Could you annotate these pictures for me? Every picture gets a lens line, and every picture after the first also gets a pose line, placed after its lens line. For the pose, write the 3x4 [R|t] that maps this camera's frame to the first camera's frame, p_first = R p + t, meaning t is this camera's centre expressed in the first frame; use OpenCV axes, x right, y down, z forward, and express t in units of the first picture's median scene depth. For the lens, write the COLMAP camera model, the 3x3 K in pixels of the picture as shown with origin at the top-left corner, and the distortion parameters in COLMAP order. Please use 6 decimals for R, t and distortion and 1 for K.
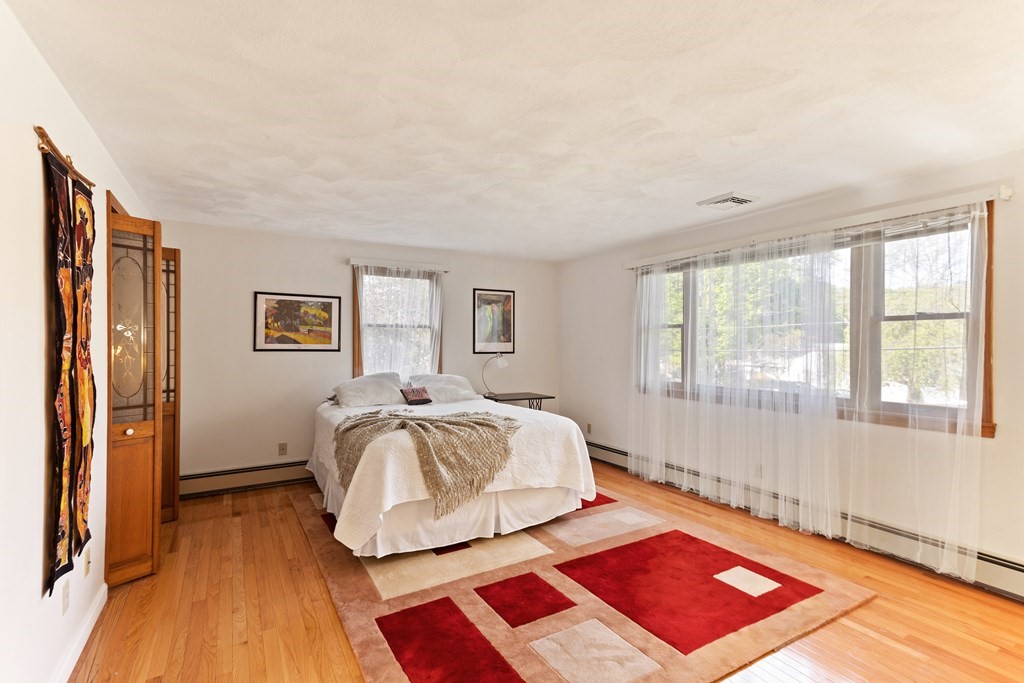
lens RADIAL K [[492.9, 0, 513.2], [0, 492.9, 343.8], [0, 0, 1]] dist [0.024224, 0.000725]
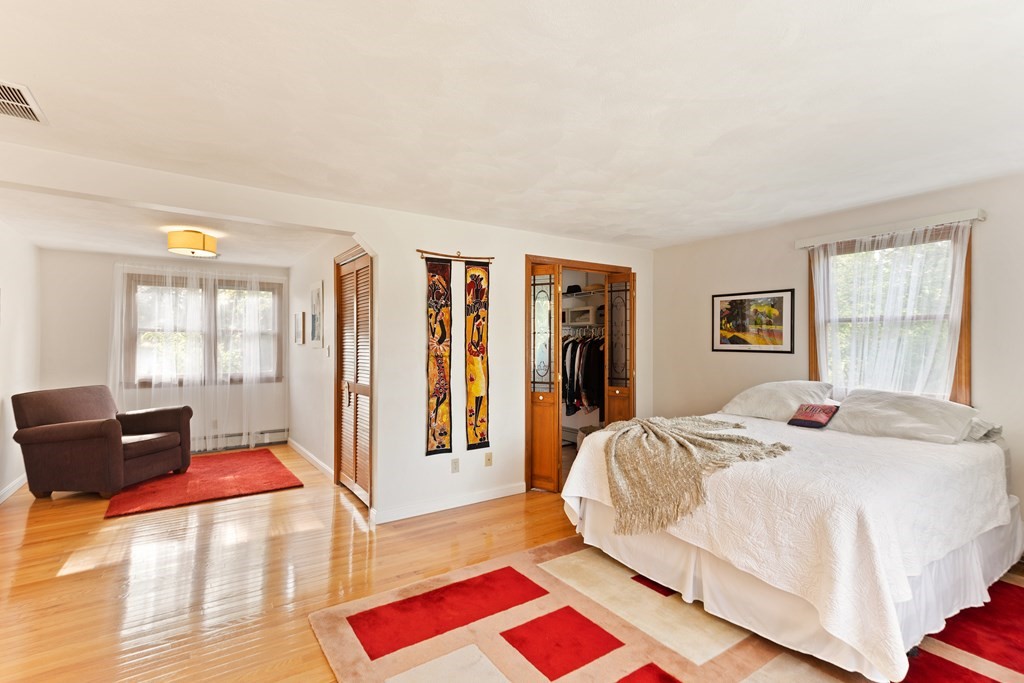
lens RADIAL K [[492.9, 0, 513.2], [0, 492.9, 343.8], [0, 0, 1]] dist [0.024224, 0.000725]
pose [[0.045343, -0.001835, -0.998970, 0.512497], [-0.002984, 0.999994, -0.001972, 0.002208], [0.998967, 0.003071, 0.045337, 0.514356]]
